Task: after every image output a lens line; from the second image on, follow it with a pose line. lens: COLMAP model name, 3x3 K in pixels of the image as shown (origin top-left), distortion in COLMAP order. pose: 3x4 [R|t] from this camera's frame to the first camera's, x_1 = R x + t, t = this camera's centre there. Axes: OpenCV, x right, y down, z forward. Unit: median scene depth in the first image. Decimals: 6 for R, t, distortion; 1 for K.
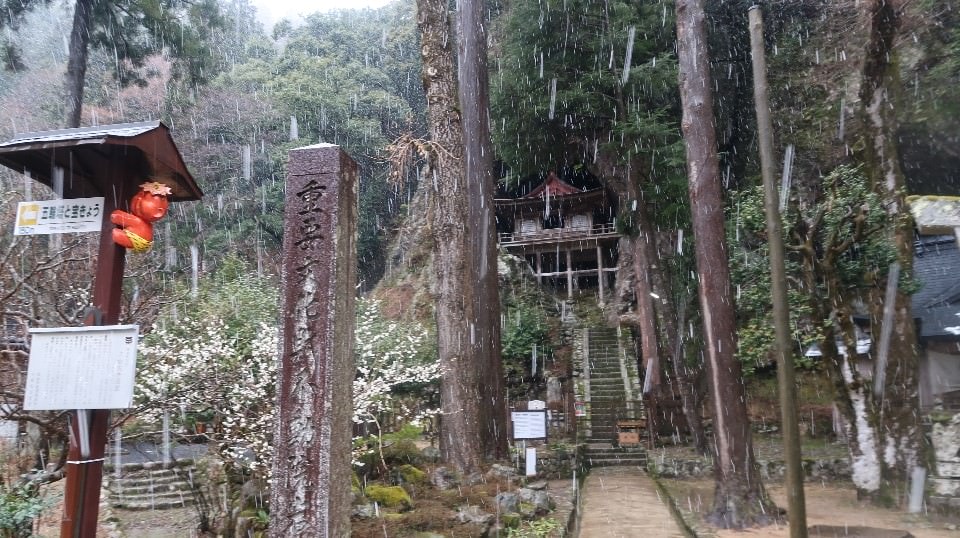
lens RADIAL K [[663.9, 0, 479.6], [0, 663.9, 269.4], [0, 0, 1]] dist [-0.031694, 0.013994]
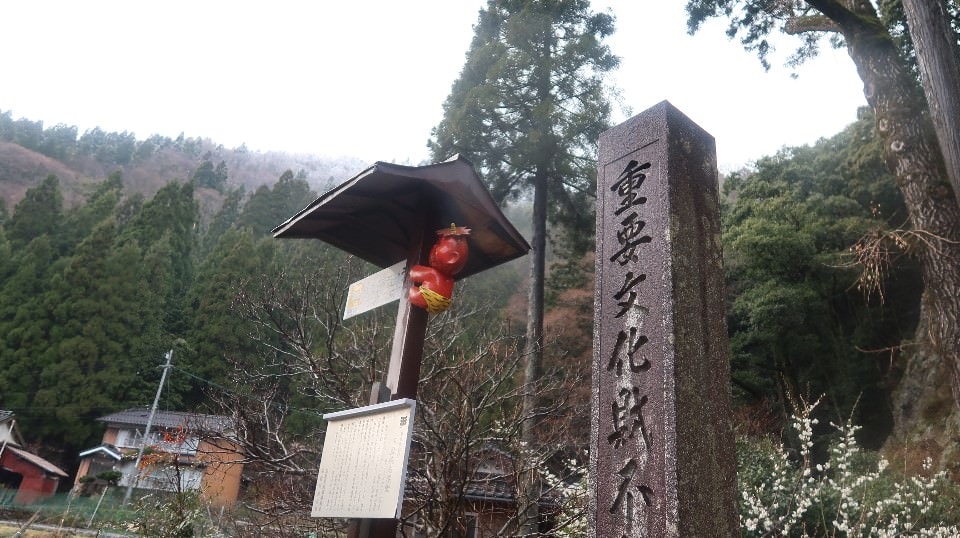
lens RADIAL K [[663.9, 0, 475.2], [0, 663.9, 267.2], [0, 0, 1]] dist [-0.031694, 0.013994]
pose [[0.762596, -0.187288, -0.619169, 0.002242], [0.027365, 0.965653, -0.258390, 0.027592], [0.646296, 0.180104, 0.741529, 0.097948]]
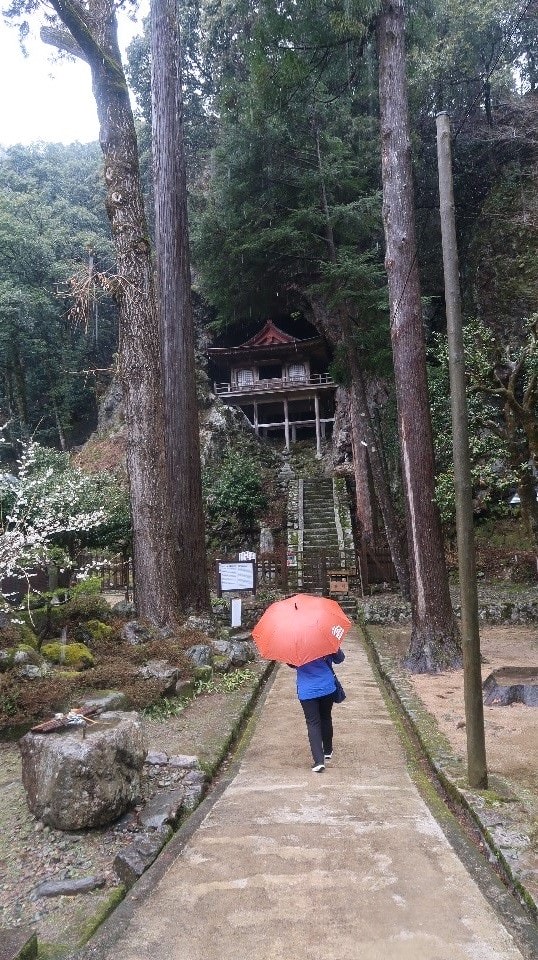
lens RADIAL K [[663.9, 0, 270.5], [0, 663.9, 481.3], [0, 0, 1]] dist [-0.031694, 0.013994]
pose [[0.995372, -0.012873, 0.095233, 0.041555], [0.004596, 0.996230, 0.086629, 0.011711], [-0.095989, -0.085790, 0.991678, 0.039024]]
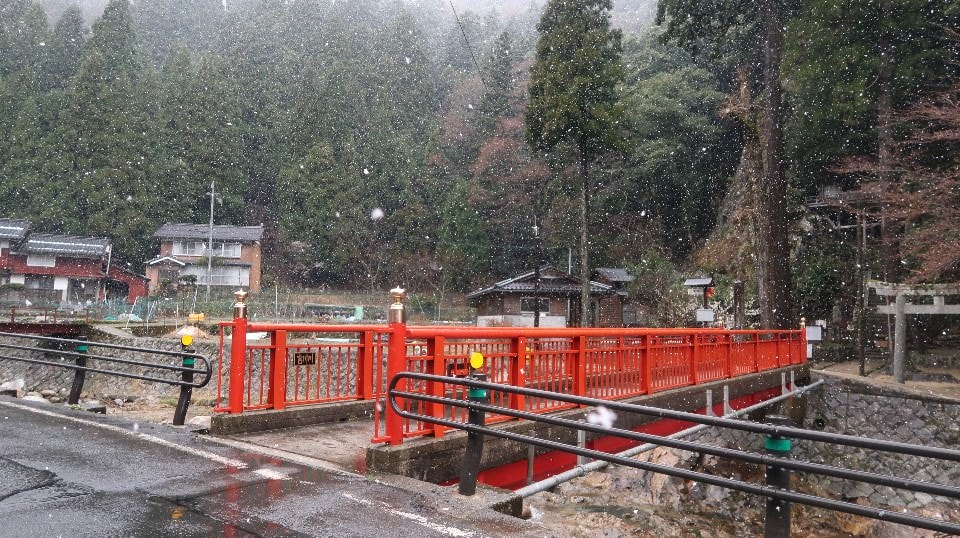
lens RADIAL K [[663.9, 0, 475.1], [0, 663.9, 272.6], [0, 0, 1]] dist [-0.031694, 0.013994]
pose [[0.893736, -0.000609, -0.448593, 0.077619], [0.060681, 0.990972, 0.119551, -0.270530], [0.444470, -0.134068, 0.885704, -1.318283]]
